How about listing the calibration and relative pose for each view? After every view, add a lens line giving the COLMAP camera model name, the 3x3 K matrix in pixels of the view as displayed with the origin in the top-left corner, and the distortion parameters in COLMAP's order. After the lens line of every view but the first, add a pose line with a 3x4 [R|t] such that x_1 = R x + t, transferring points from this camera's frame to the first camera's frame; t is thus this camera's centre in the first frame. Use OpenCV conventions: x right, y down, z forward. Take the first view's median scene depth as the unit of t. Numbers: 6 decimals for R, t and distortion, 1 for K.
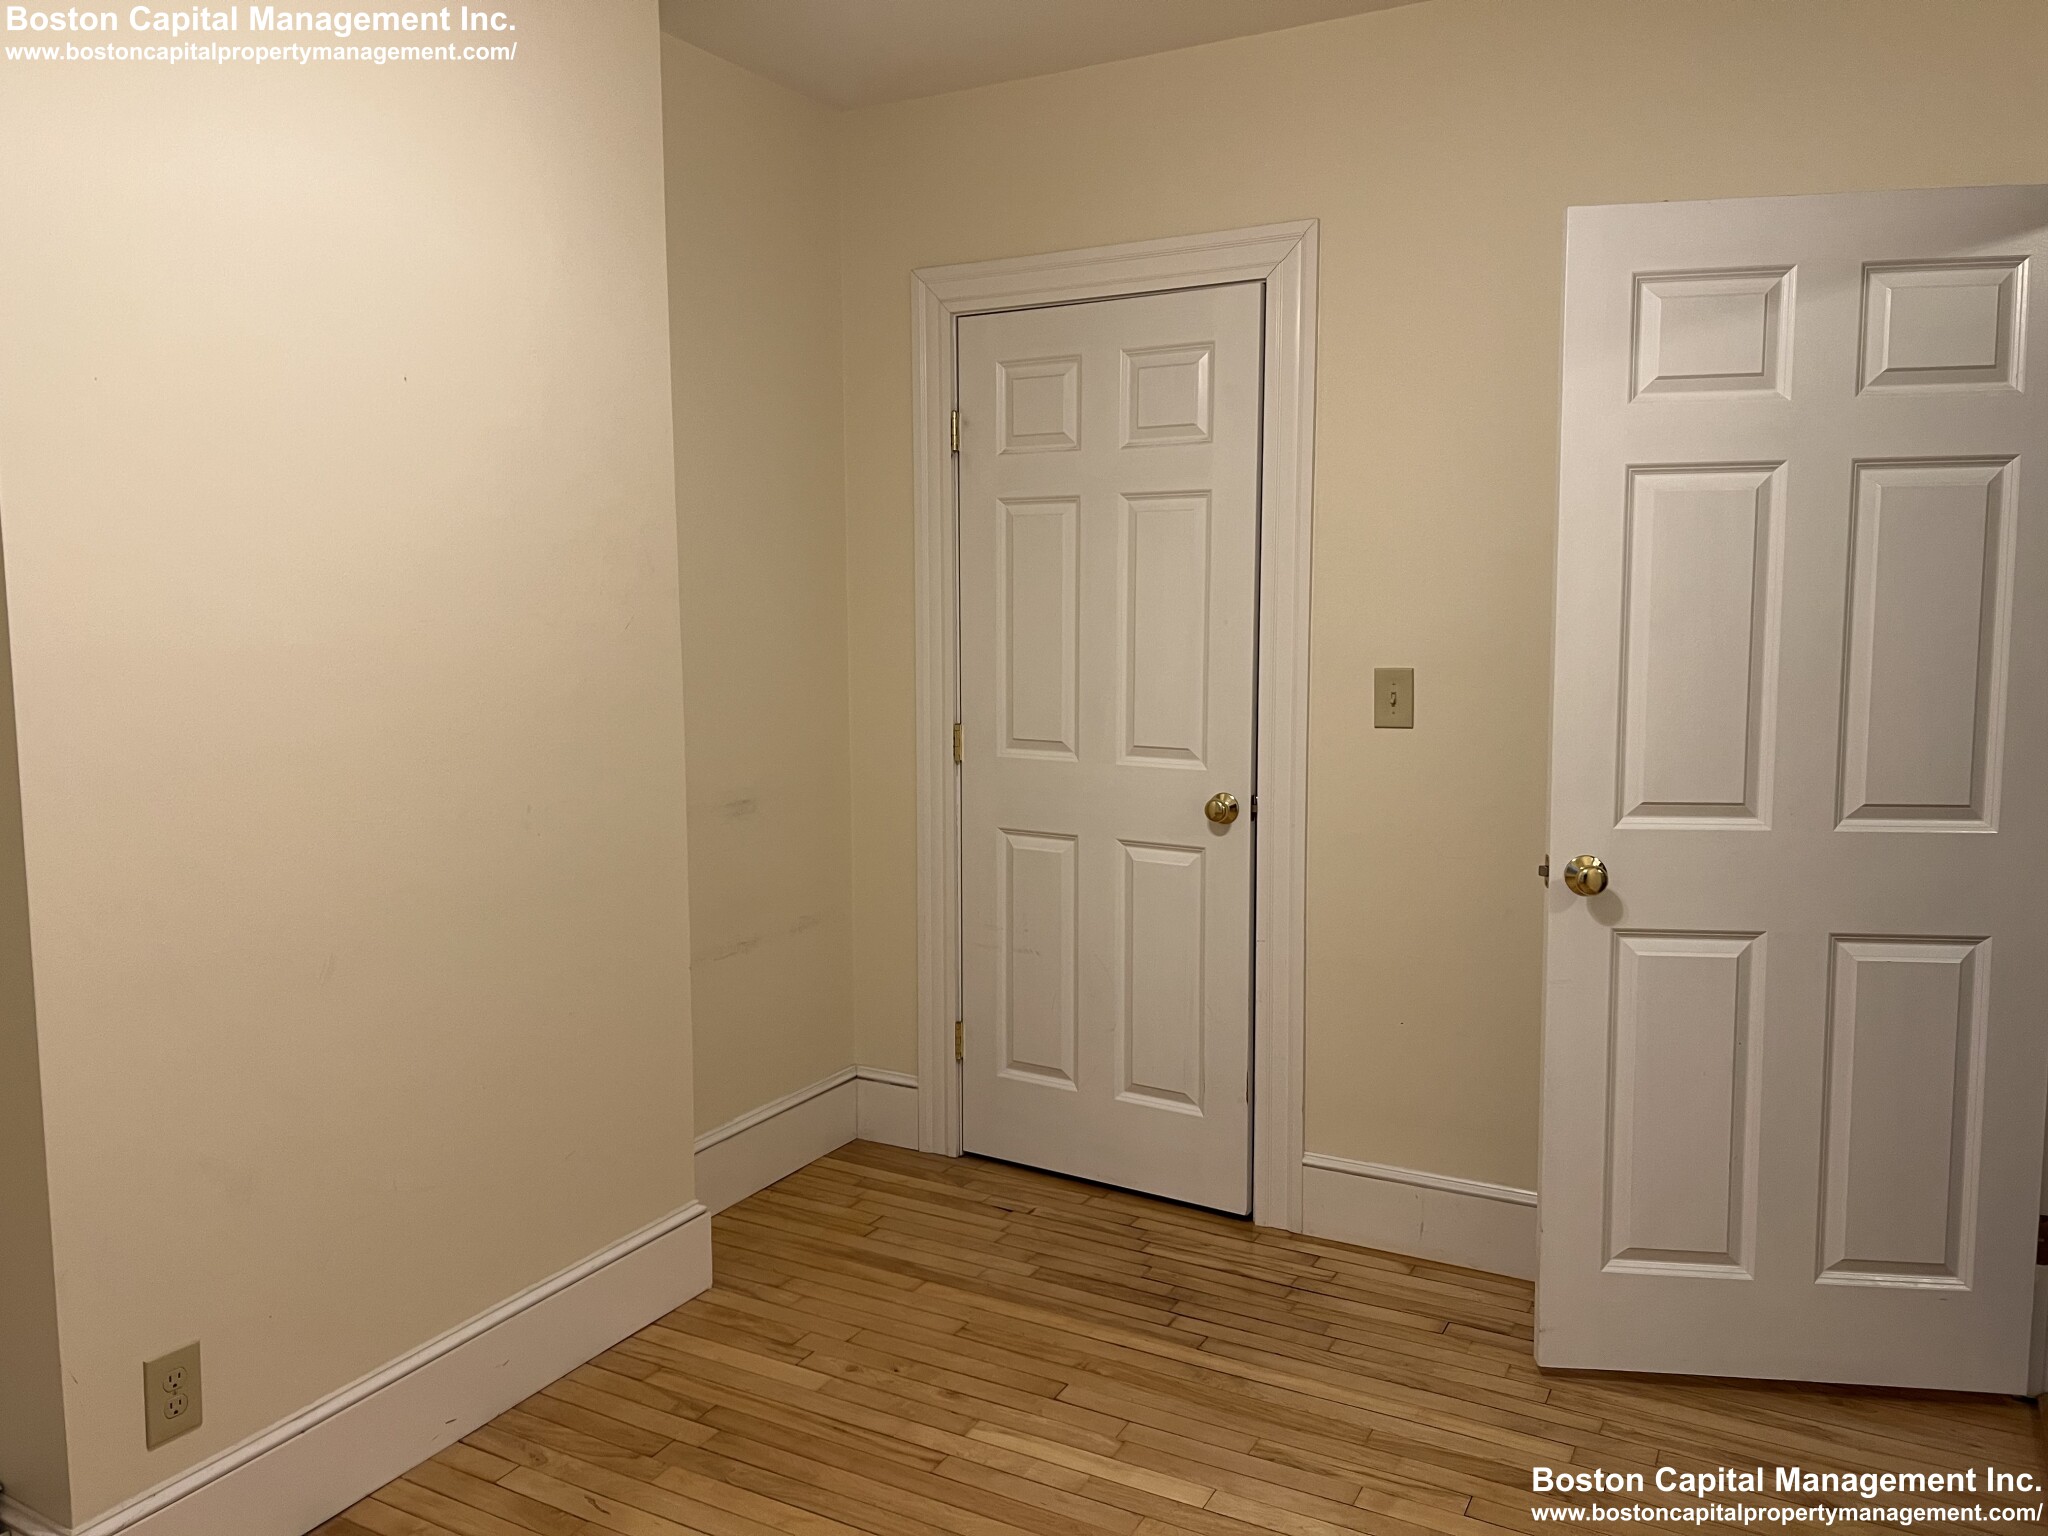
lens RADIAL K [[1569.2, 0, 1024.1], [0, 1569.2, 739.8], [0, 0, 1]] dist [0.199066, -0.270812]
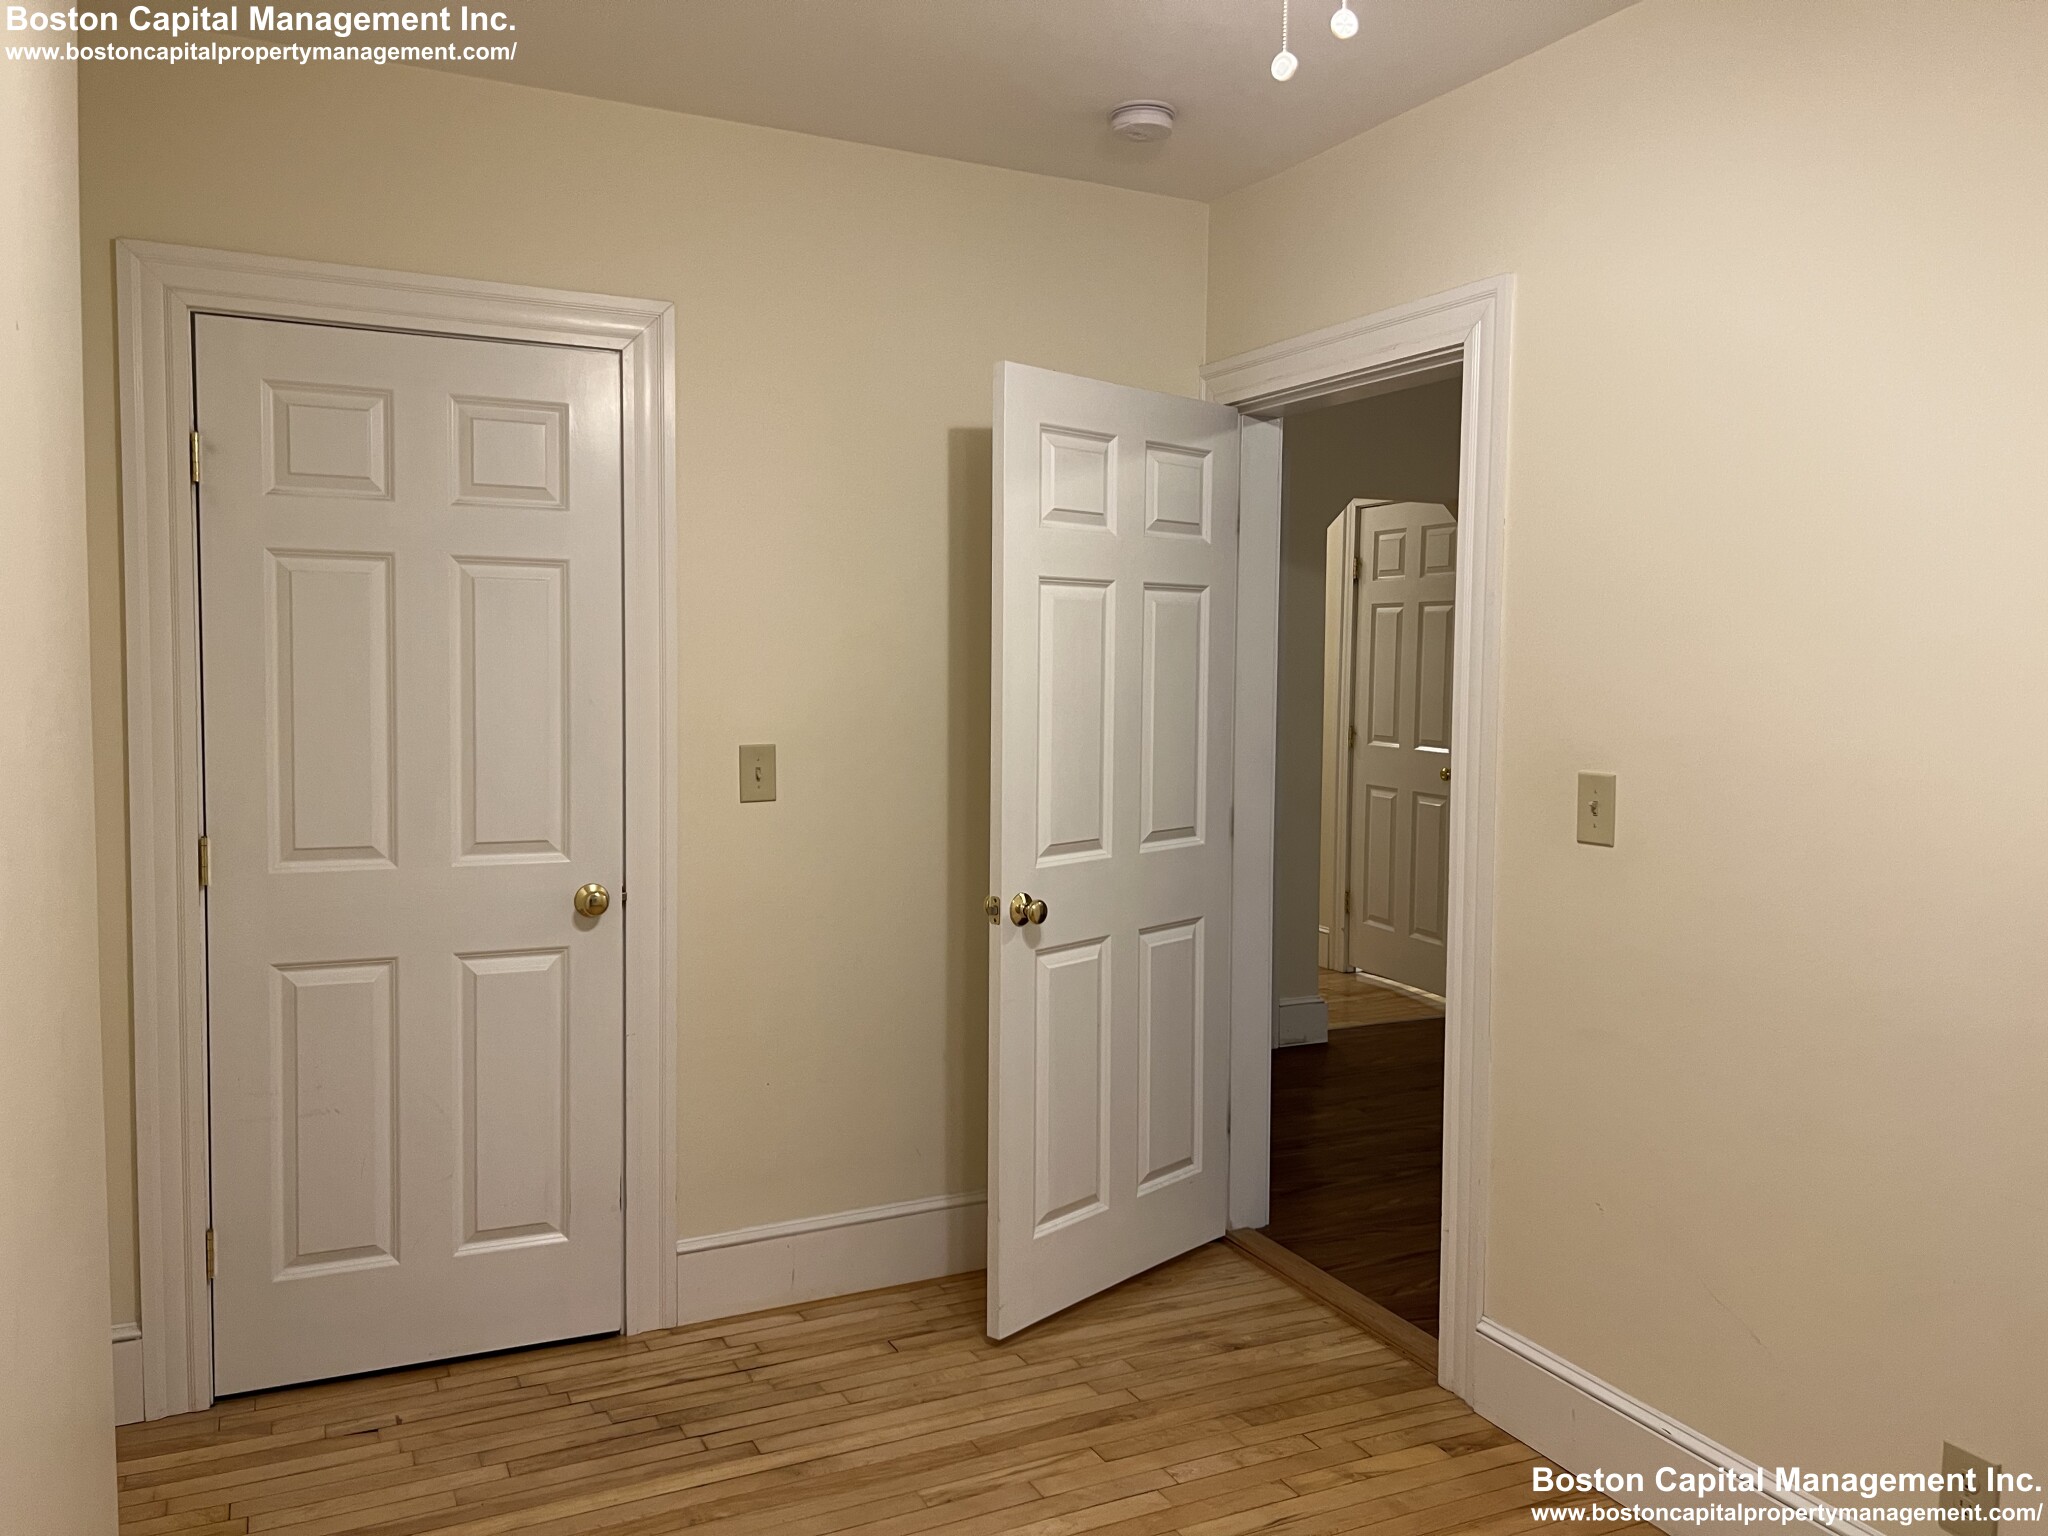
lens RADIAL K [[1524.3, 0, 1022.2], [0, 1524.3, 746.9], [0, 0, 1]] dist [0.128272, -0.132114]
pose [[0.586133, -0.032125, 0.809578, -0.464309], [0.066846, 0.997724, -0.008806, -0.022270], [-0.807453, 0.059278, 0.586947, 0.254820]]
